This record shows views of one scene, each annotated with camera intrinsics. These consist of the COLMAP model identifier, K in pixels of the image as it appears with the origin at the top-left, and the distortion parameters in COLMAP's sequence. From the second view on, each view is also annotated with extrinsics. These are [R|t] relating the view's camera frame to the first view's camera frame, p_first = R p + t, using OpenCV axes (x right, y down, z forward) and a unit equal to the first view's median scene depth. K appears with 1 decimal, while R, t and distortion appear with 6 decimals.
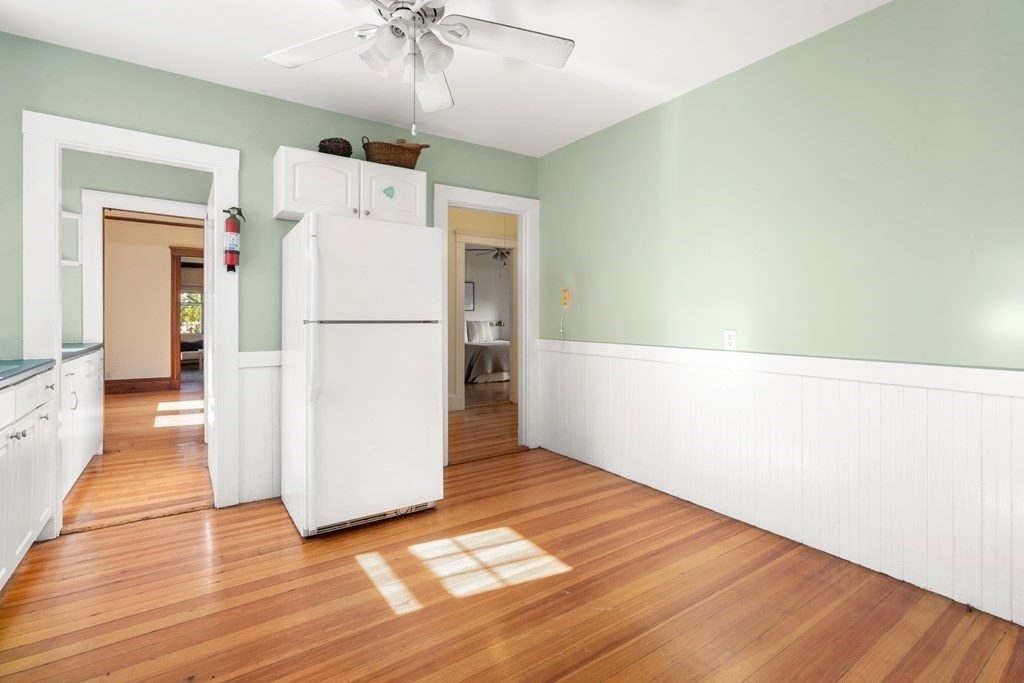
lens RADIAL K [[479.0, 0, 508.8], [0, 479.0, 311.5], [0, 0, 1]] dist [-0.008892, 0.003844]
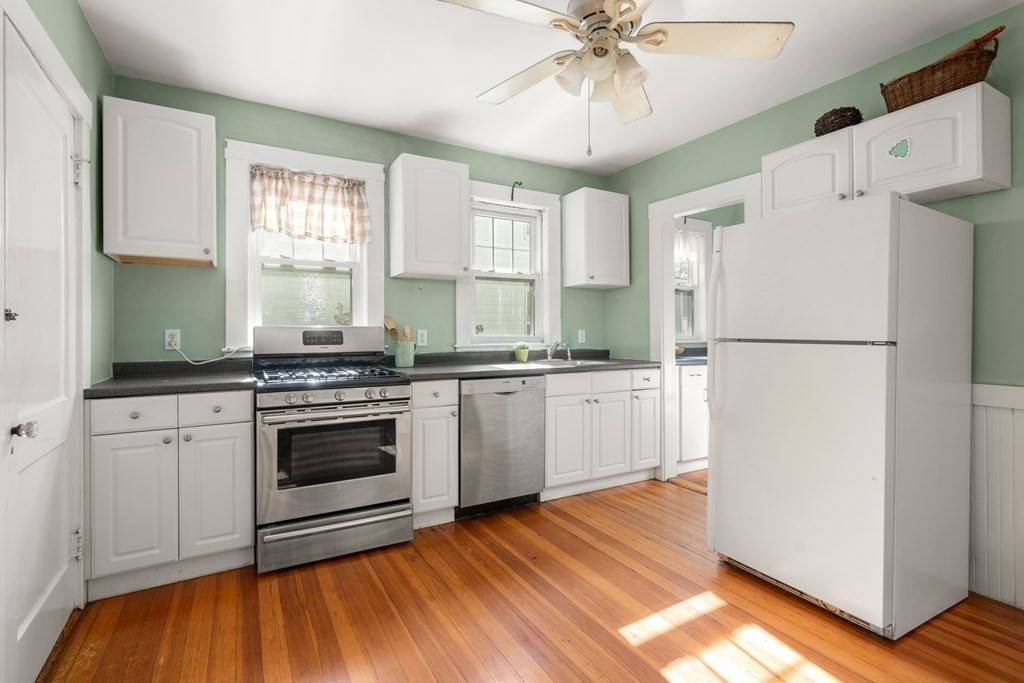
lens RADIAL K [[479.0, 0, 515.2], [0, 479.0, 338.5], [0, 0, 1]] dist [-0.008892, 0.003844]
pose [[-0.070261, 0.012958, -0.997445, 0.603366], [0.009051, 0.999883, 0.012353, 0.003213], [0.997488, -0.008160, -0.070370, 0.674675]]
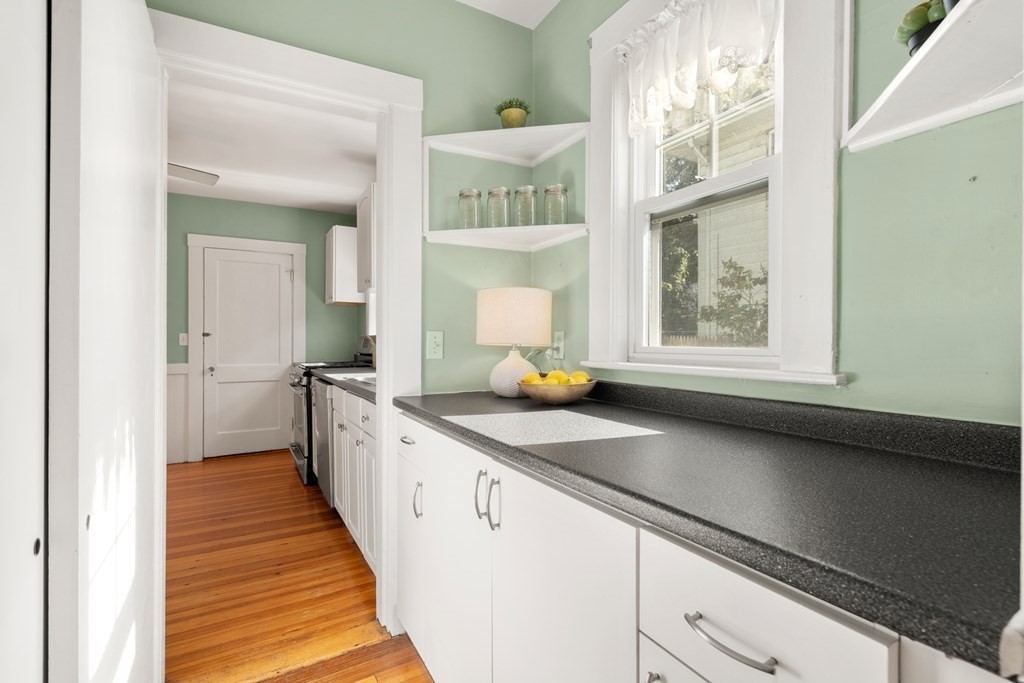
lens RADIAL K [[479.0, 0, 529.1], [0, 479.0, 339.5], [0, 0, 1]] dist [-0.008892, 0.003844]
pose [[-0.998763, -0.000654, 0.049724, -1.312151], [-0.001156, 0.999949, -0.010067, 0.014670], [-0.049715, -0.010112, -0.998712, 1.891123]]
